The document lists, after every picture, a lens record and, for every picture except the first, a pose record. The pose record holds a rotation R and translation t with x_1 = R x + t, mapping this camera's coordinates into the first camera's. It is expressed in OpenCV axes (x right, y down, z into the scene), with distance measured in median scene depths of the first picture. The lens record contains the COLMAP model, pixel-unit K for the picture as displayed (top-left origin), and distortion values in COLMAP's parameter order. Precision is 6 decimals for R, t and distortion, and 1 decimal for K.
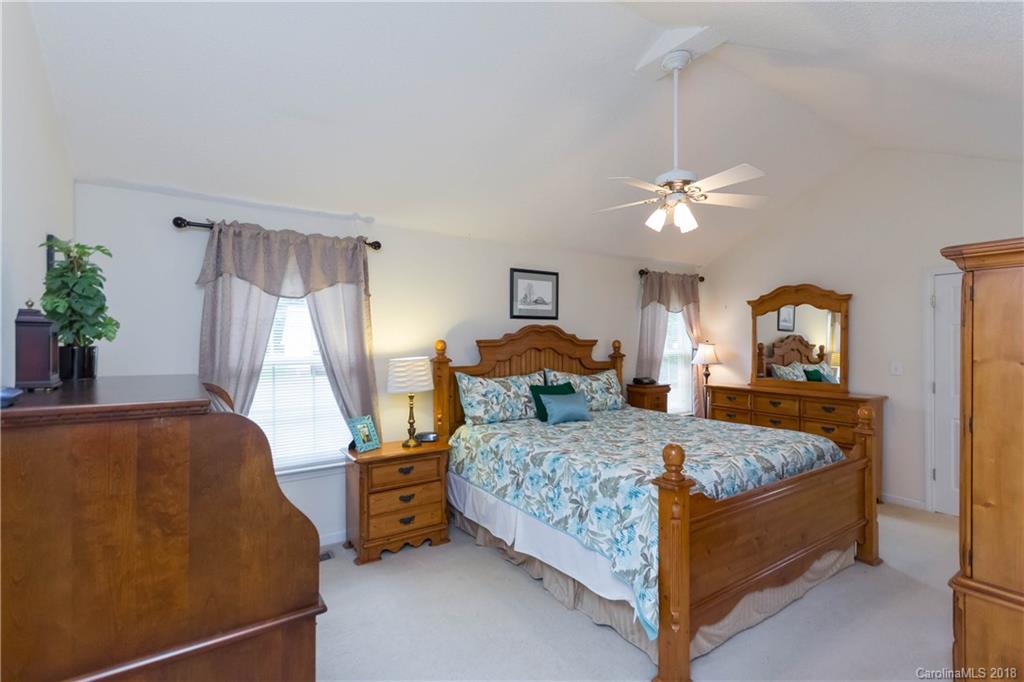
lens RADIAL K [[477.9, 0, 509.7], [0, 477.9, 336.4], [0, 0, 1]] dist [0.003215, -0.002997]
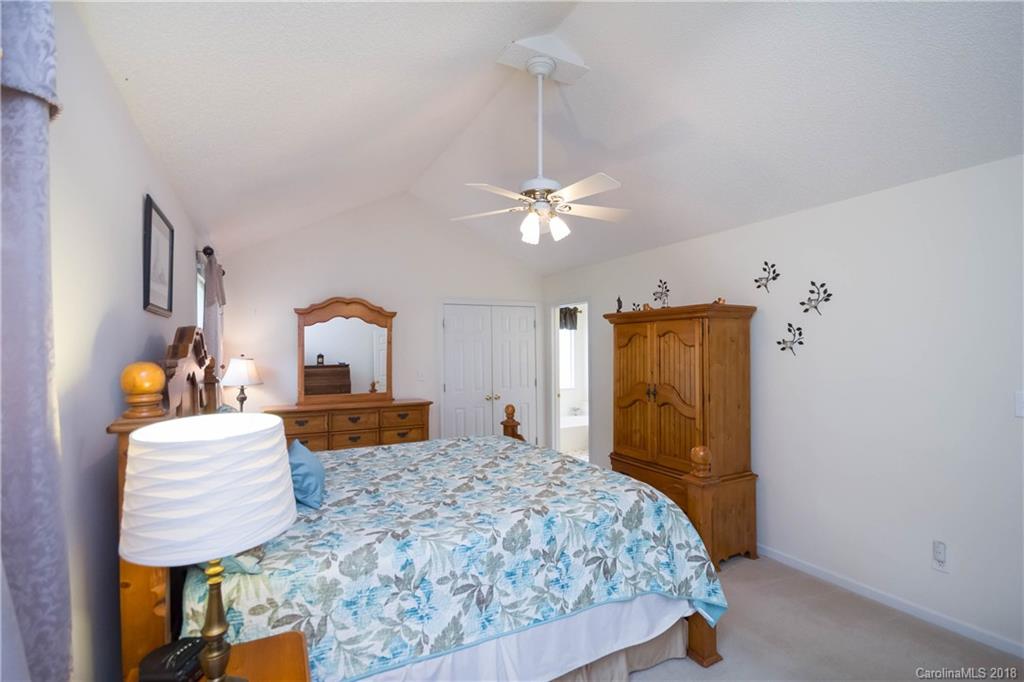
lens RADIAL K [[477.9, 0, 512.6], [0, 477.9, 347.0], [0, 0, 1]] dist [0.003215, -0.002997]
pose [[0.105123, 0.005467, 0.994444, -0.542251], [-0.002538, 0.999983, -0.005230, -0.001162], [-0.994456, -0.001974, 0.105135, 0.860930]]
